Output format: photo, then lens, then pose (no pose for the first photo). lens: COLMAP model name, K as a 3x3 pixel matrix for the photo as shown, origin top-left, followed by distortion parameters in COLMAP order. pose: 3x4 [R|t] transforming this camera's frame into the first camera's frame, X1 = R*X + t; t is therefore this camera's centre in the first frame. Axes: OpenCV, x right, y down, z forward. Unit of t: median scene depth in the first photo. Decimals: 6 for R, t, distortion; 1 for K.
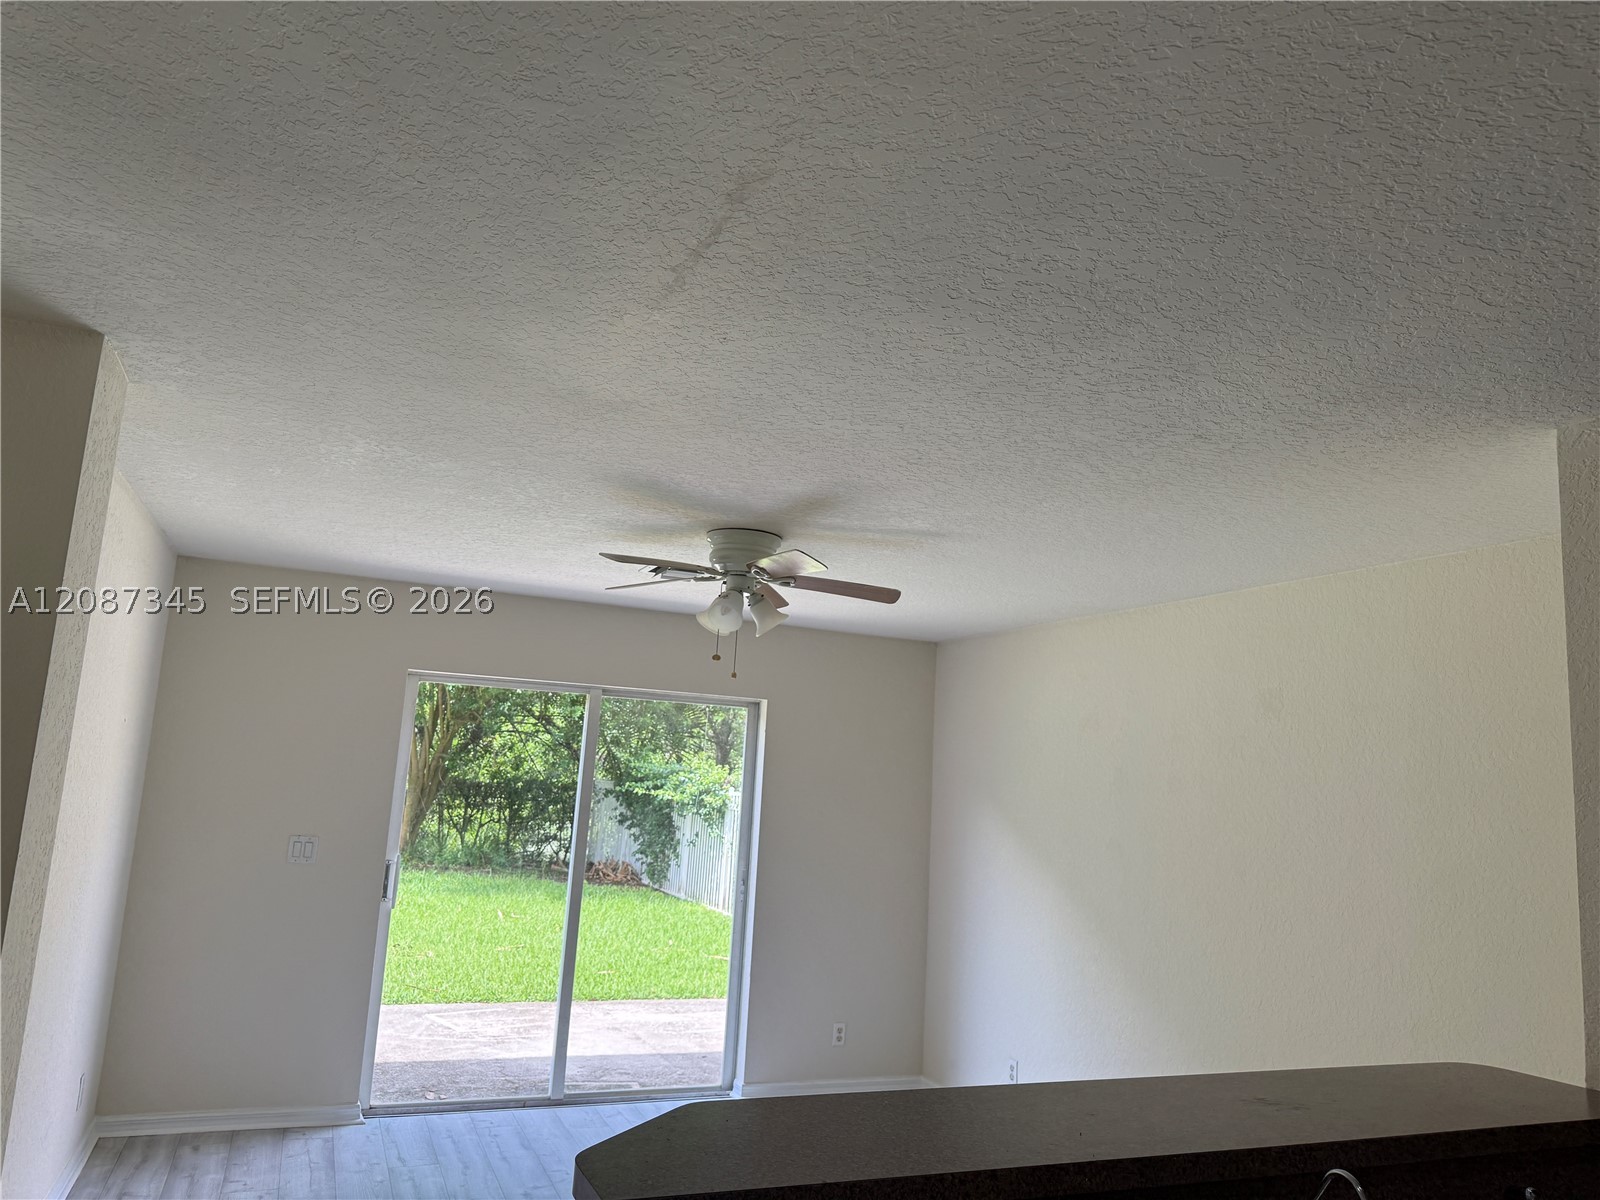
lens RADIAL K [[1133.9, 0, 805.9], [0, 1133.9, 595.8], [0, 0, 1]] dist [0.043932, -0.053745]
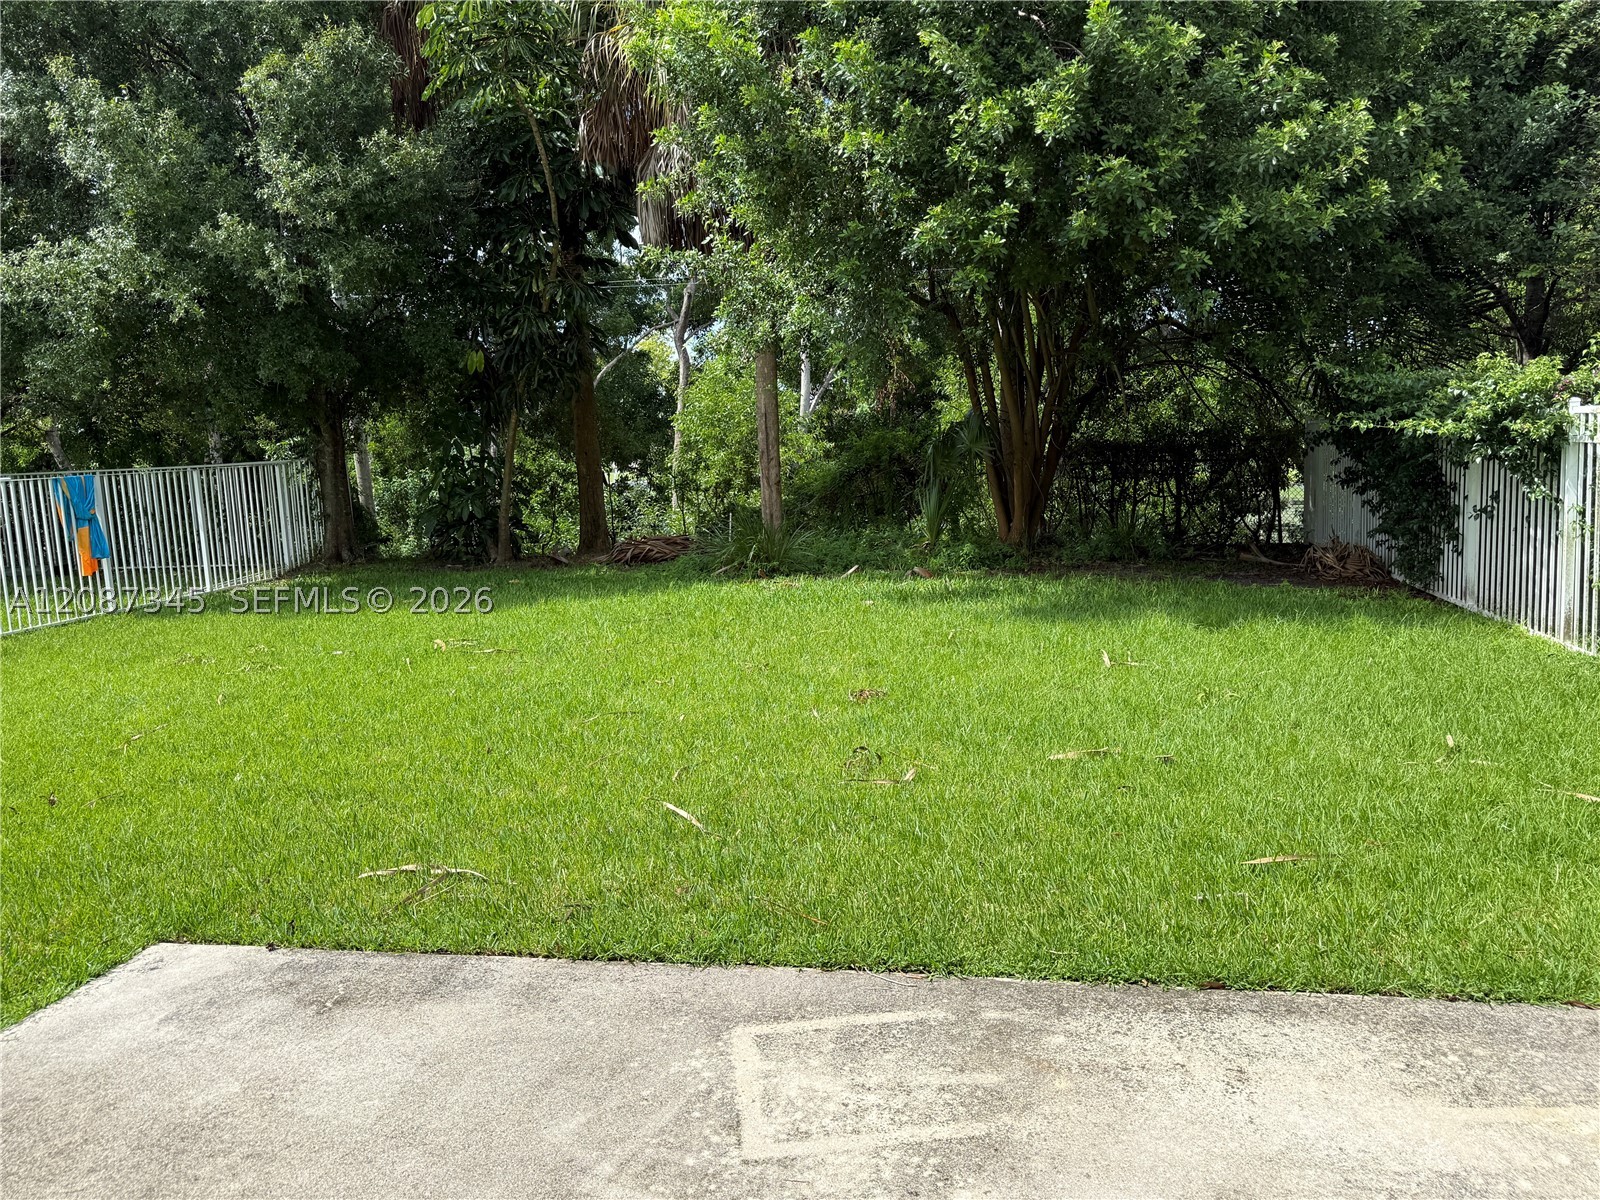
lens RADIAL K [[1158.4, 0, 798.4], [0, 1158.4, 586.2], [0, 0, 1]] dist [-0.000461, -0.000872]
pose [[0.807411, -0.028861, -0.589283, -0.040305], [0.190067, 0.958278, 0.213489, 0.071801], [0.558536, -0.284377, 0.779210, 0.377872]]
